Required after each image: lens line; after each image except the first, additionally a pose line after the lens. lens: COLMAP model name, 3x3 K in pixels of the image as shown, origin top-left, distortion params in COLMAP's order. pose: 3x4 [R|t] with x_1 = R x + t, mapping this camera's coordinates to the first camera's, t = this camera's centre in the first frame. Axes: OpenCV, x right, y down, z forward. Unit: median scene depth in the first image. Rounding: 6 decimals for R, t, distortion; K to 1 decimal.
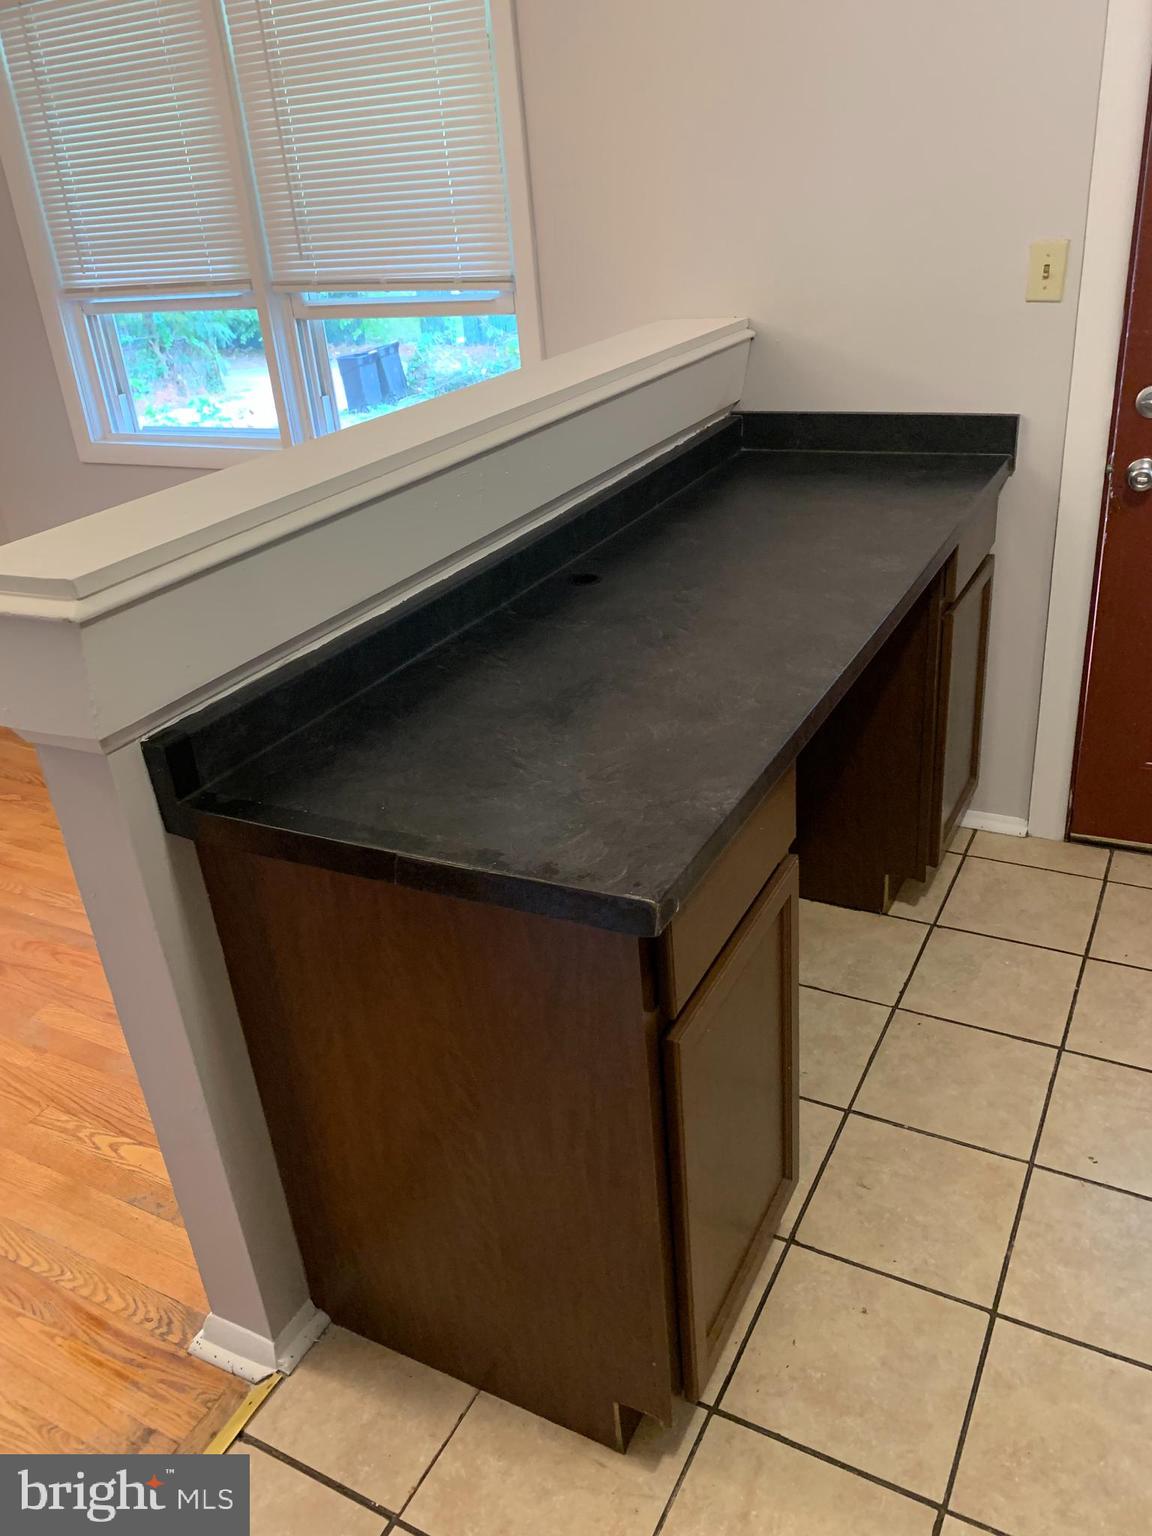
lens RADIAL K [[1183.0, 0, 576.0], [0, 1183.0, 768.0], [0, 0, 1]] dist [0.007542, 0.004851]
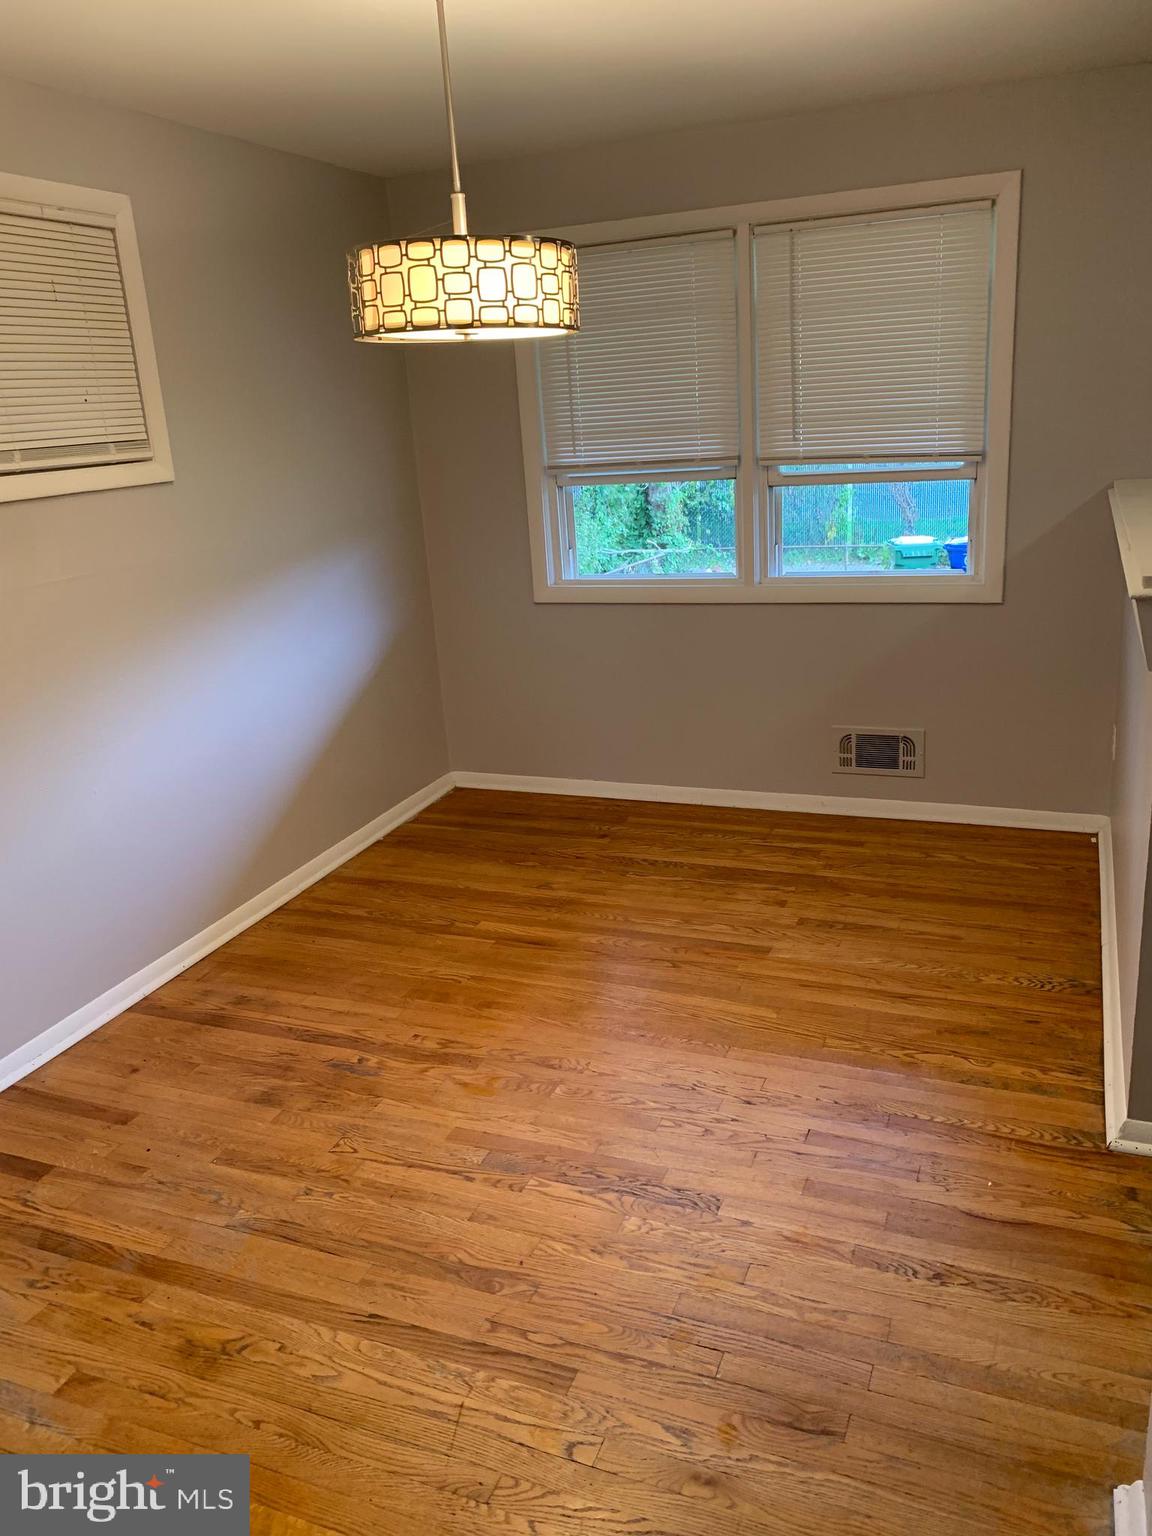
lens RADIAL K [[1183.0, 0, 576.0], [0, 1183.0, 768.0], [0, 0, 1]] dist [0.007542, 0.004851]
pose [[0.993763, -0.014900, 0.110509, -0.602039], [0.034356, 0.983735, -0.176308, 0.151767], [-0.106084, 0.179005, 0.978112, -0.200217]]
